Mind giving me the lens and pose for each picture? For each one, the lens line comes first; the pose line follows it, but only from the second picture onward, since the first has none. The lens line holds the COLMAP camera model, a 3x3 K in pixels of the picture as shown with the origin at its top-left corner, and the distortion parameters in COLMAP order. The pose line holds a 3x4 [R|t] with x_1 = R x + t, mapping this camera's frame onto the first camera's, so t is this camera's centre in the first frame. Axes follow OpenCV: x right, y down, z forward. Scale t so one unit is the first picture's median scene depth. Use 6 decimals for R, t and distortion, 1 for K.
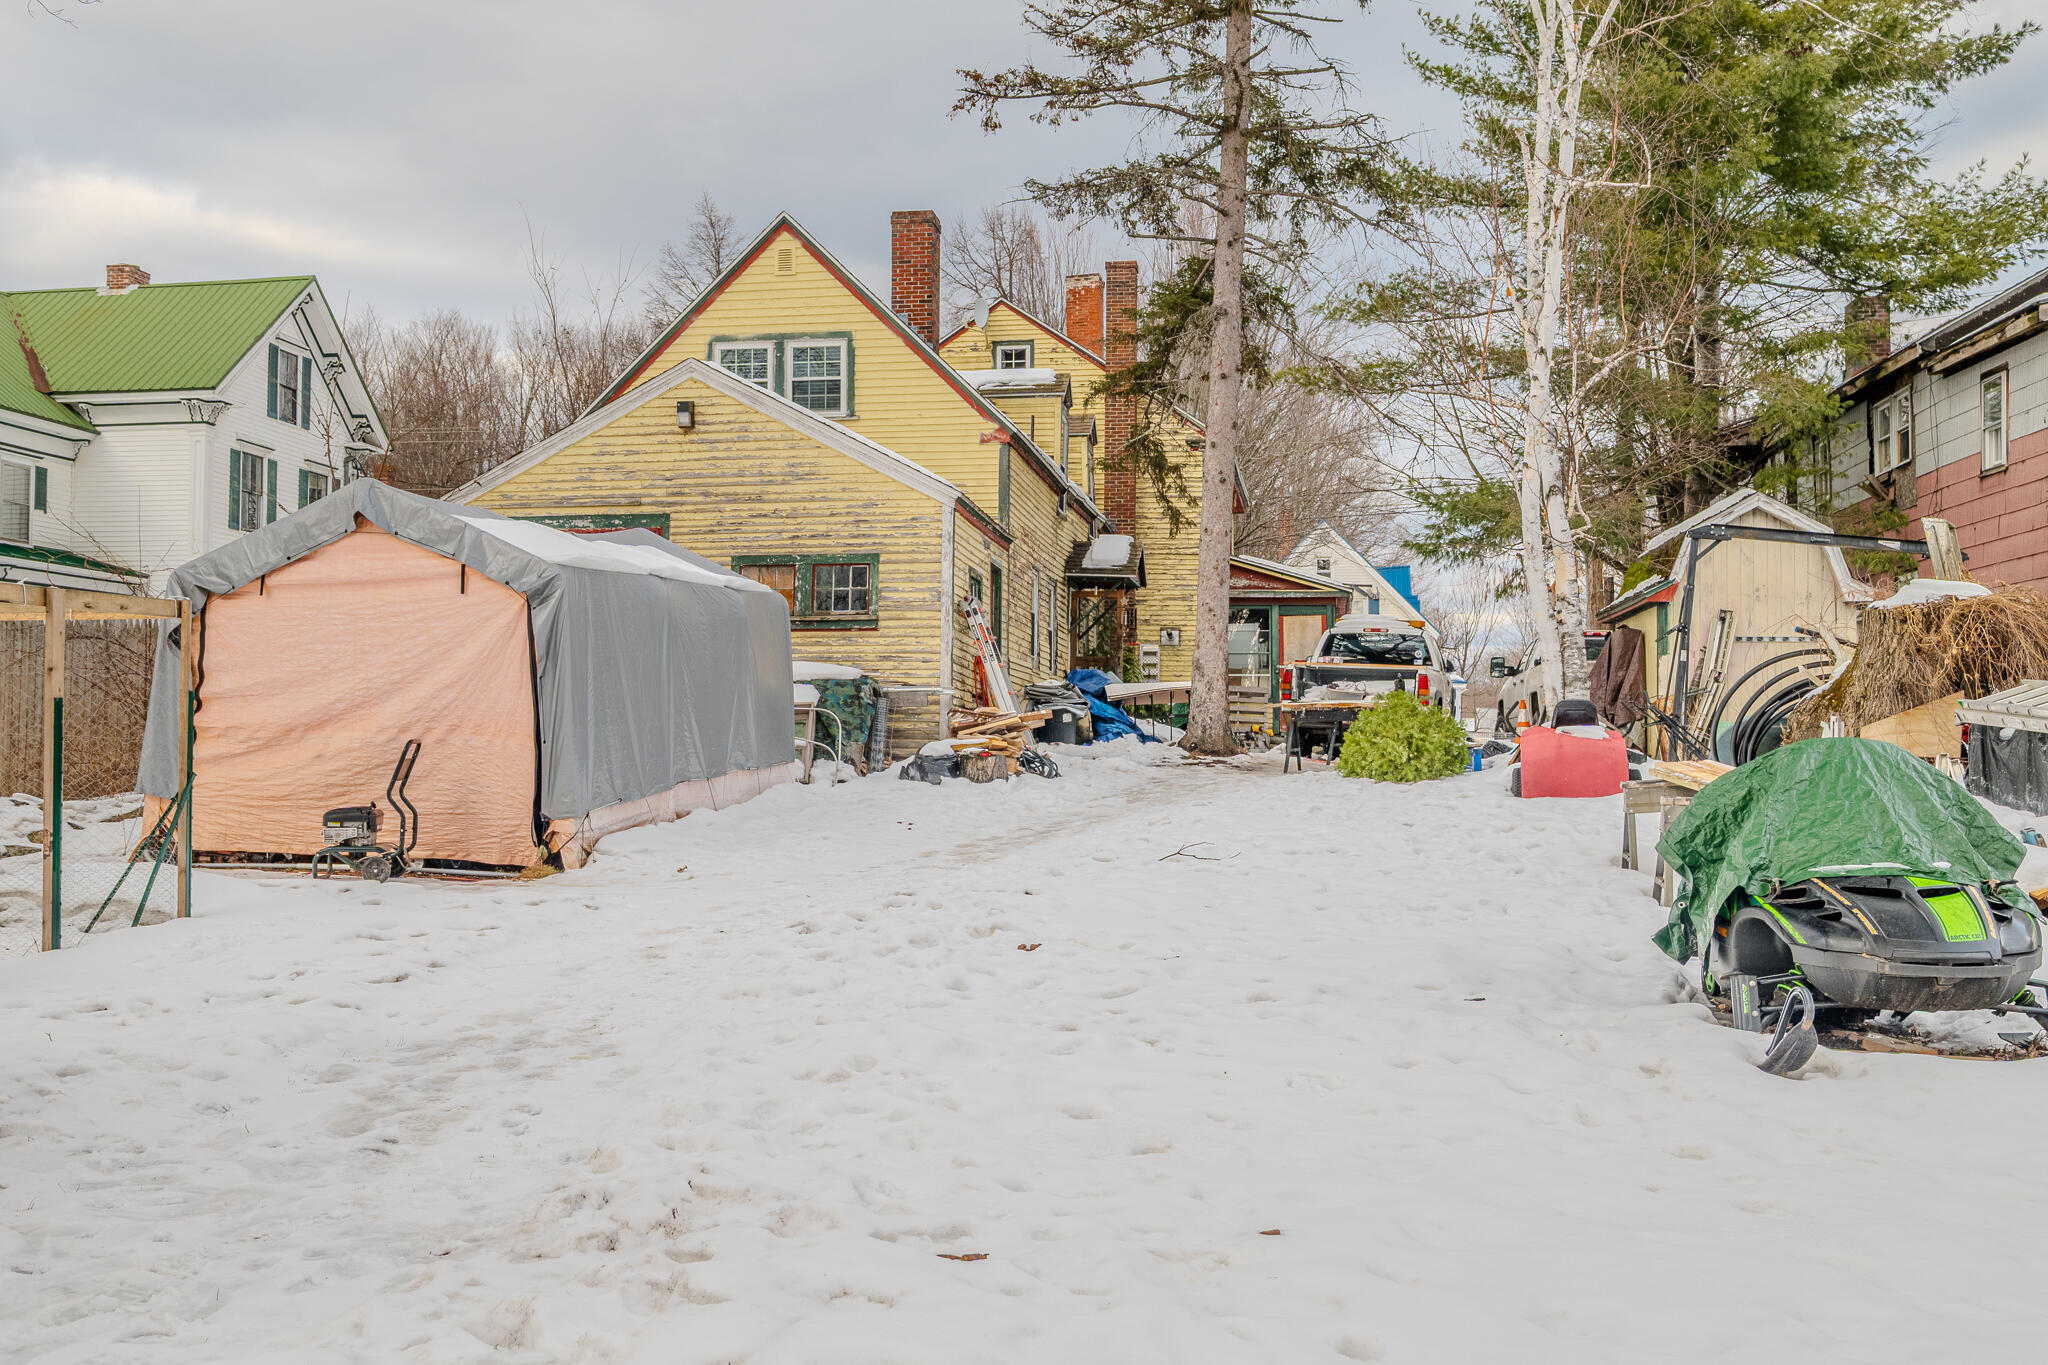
lens RADIAL K [[2029.5, 0, 1024.2], [0, 2029.5, 680.1], [0, 0, 1]] dist [0.010948, 0.000000]
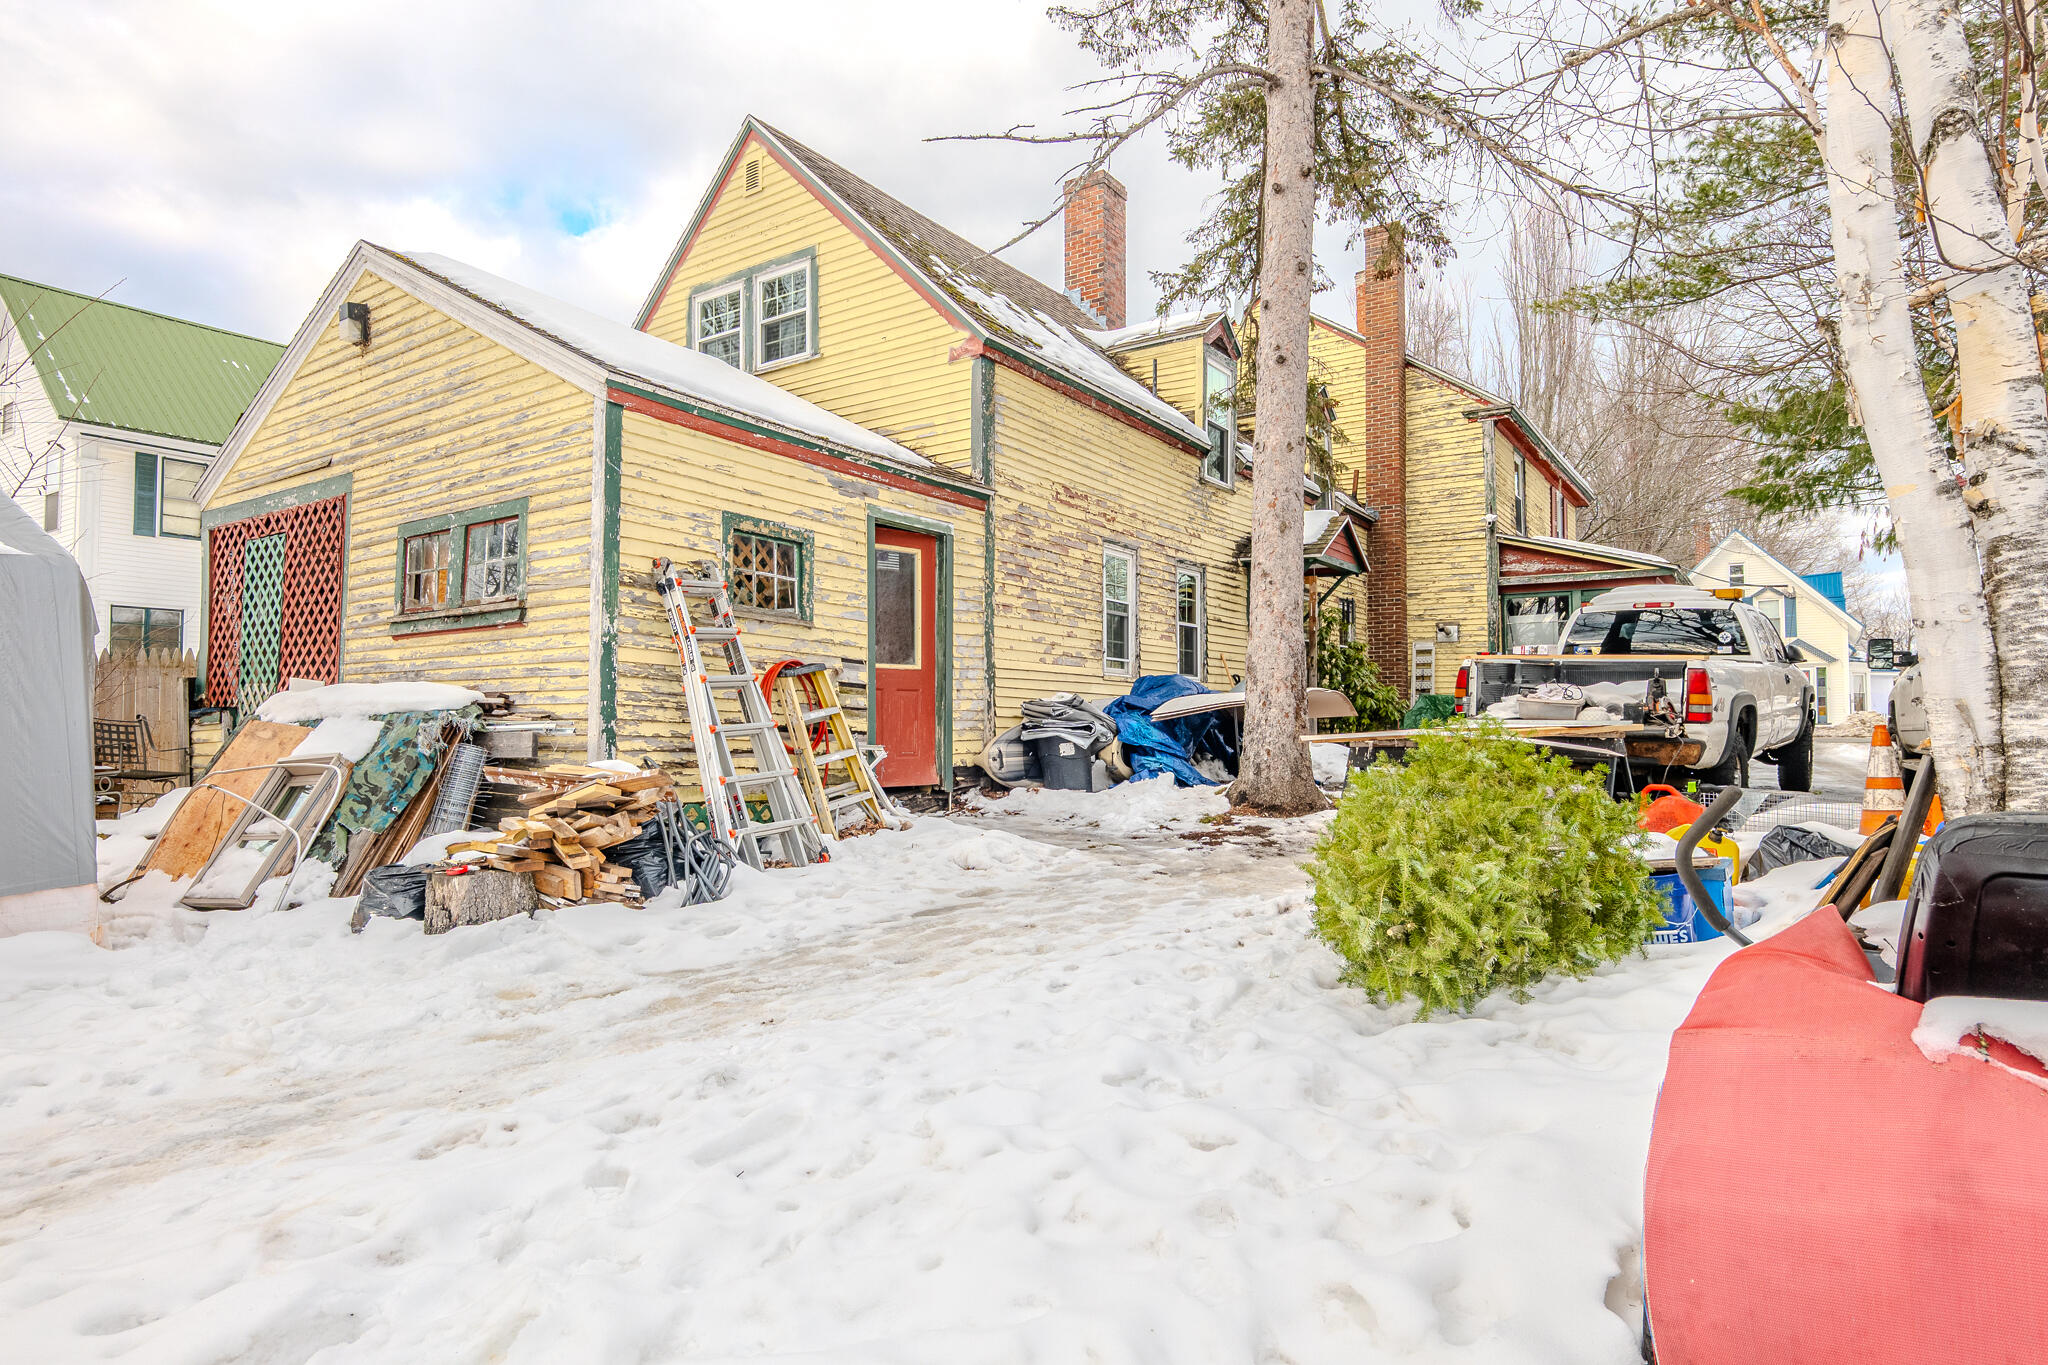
lens RADIAL K [[1156.2, 0, 1004.3], [0, 1156.2, 696.7], [0, 0, 1]] dist [-0.003566, 0.000216]
pose [[0.896791, -0.018622, -0.442061, 0.171945], [0.024540, 0.999669, 0.007672, -0.002436], [0.441772, -0.017728, 0.896952, 0.641785]]
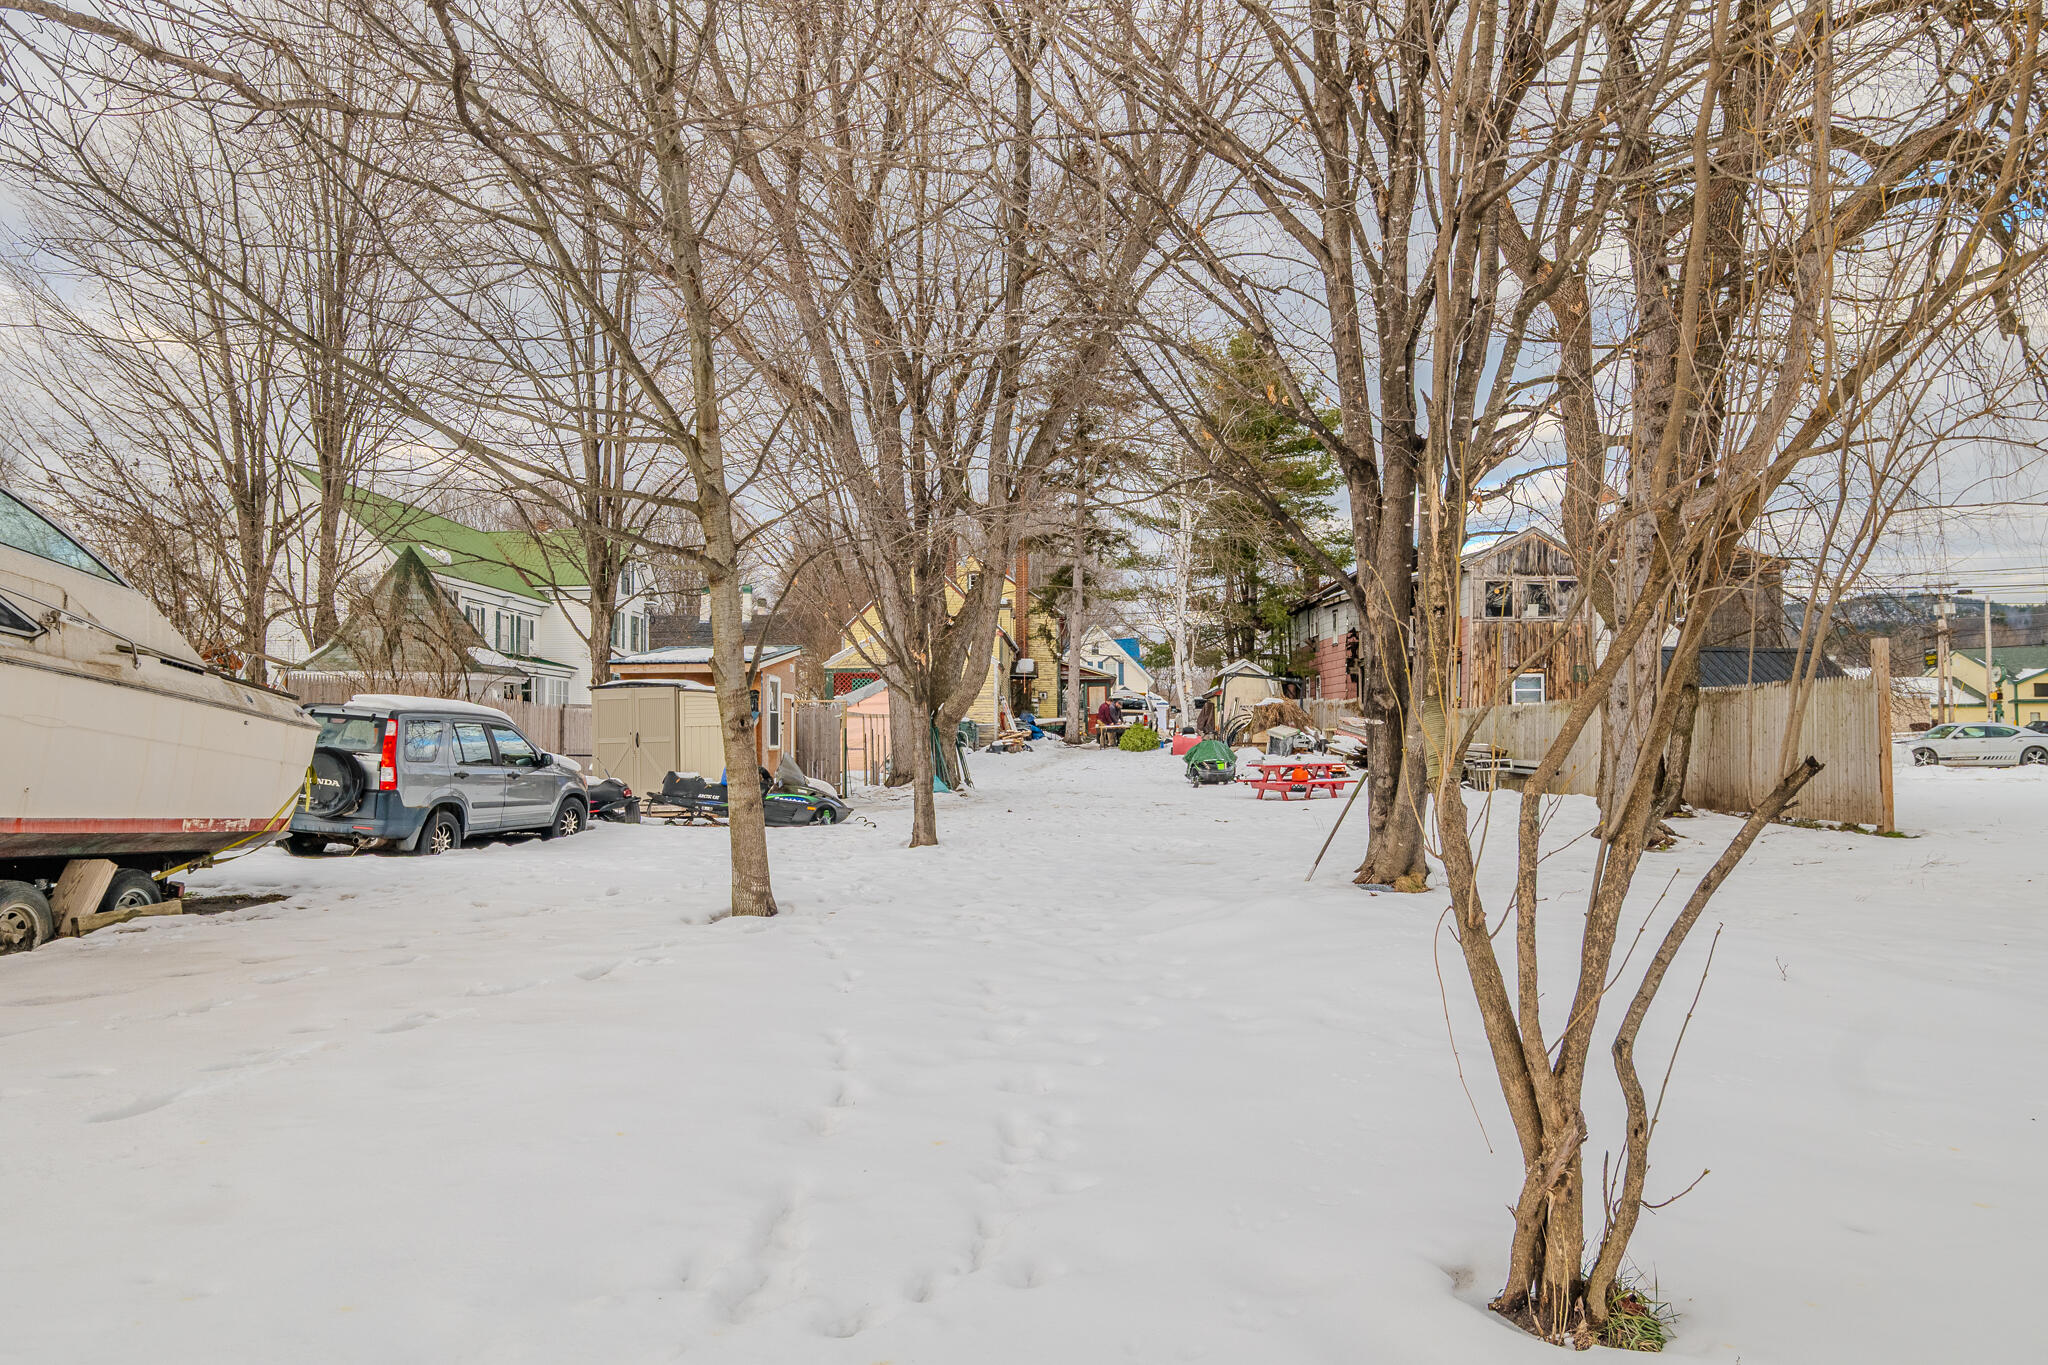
lens RADIAL K [[1350.7, 0, 1028.3], [0, 1350.7, 687.0], [0, 0, 1]] dist [-0.006304, -0.000105]
pose [[0.994307, -0.005969, 0.106387, -0.168075], [0.006694, 0.999957, -0.006454, -0.031346], [-0.106344, 0.007129, 0.994304, -0.865386]]
